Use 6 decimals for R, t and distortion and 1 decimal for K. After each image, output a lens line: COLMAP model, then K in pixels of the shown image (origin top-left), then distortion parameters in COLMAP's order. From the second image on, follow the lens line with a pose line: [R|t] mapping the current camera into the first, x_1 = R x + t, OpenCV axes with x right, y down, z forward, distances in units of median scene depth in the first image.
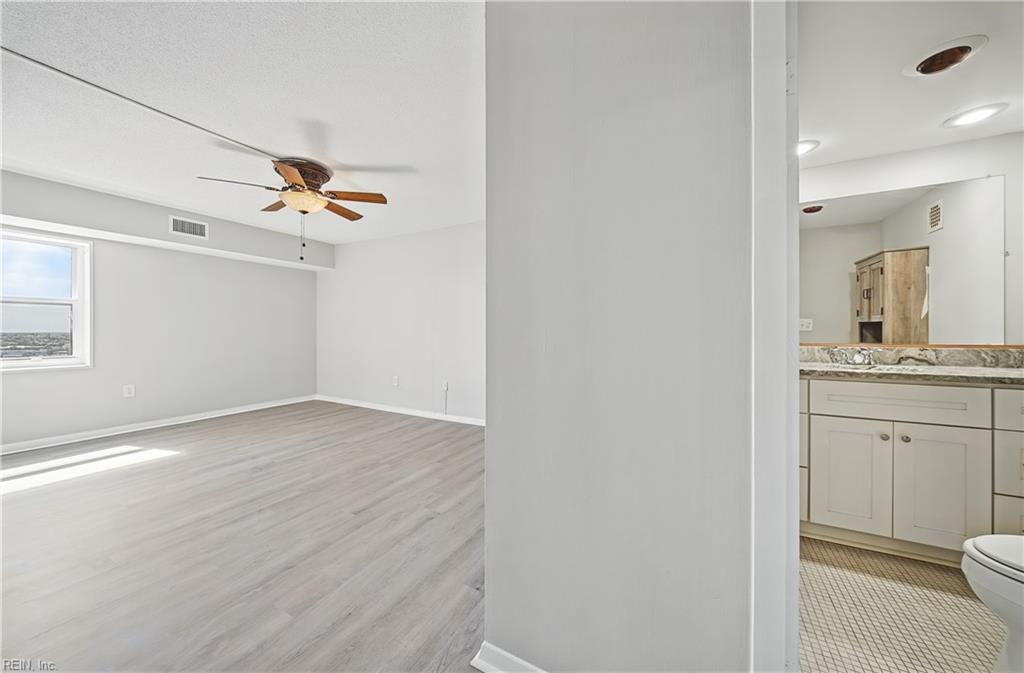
lens RADIAL K [[361.9, 0, 505.0], [0, 361.9, 334.6], [0, 0, 1]] dist [-0.001768, -0.000668]
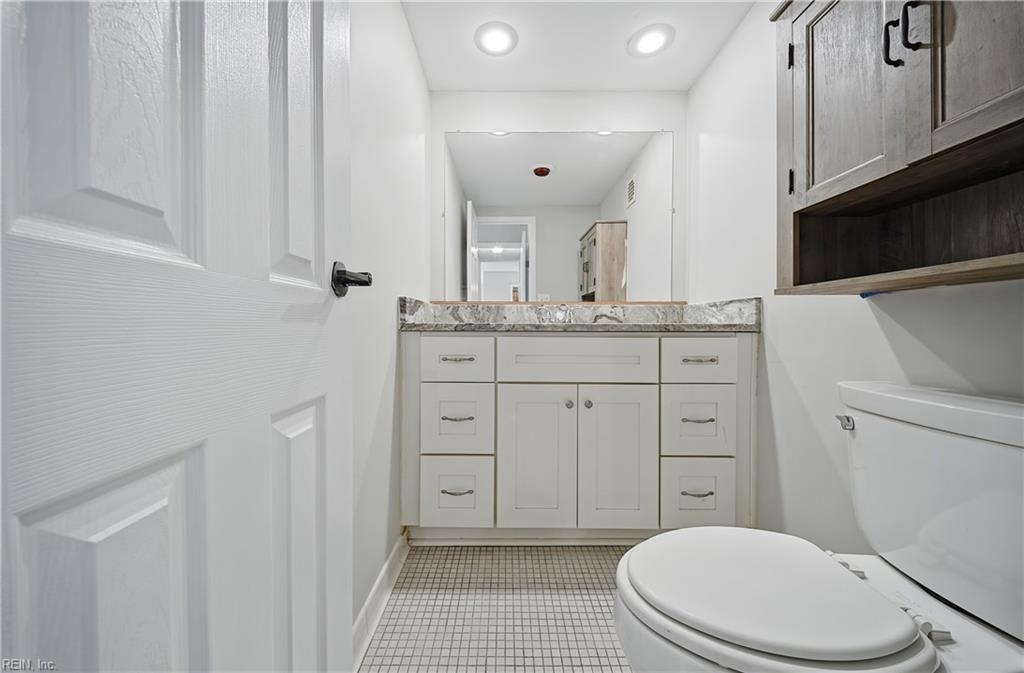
lens RADIAL K [[361.9, 0, 505.0], [0, 361.9, 334.6], [0, 0, 1]] dist [-0.001768, -0.000668]
pose [[0.876206, -0.002809, 0.481928, 0.561063], [-0.002714, 0.999938, 0.010764, 0.126450], [-0.481929, -0.010739, 0.876145, 0.383604]]
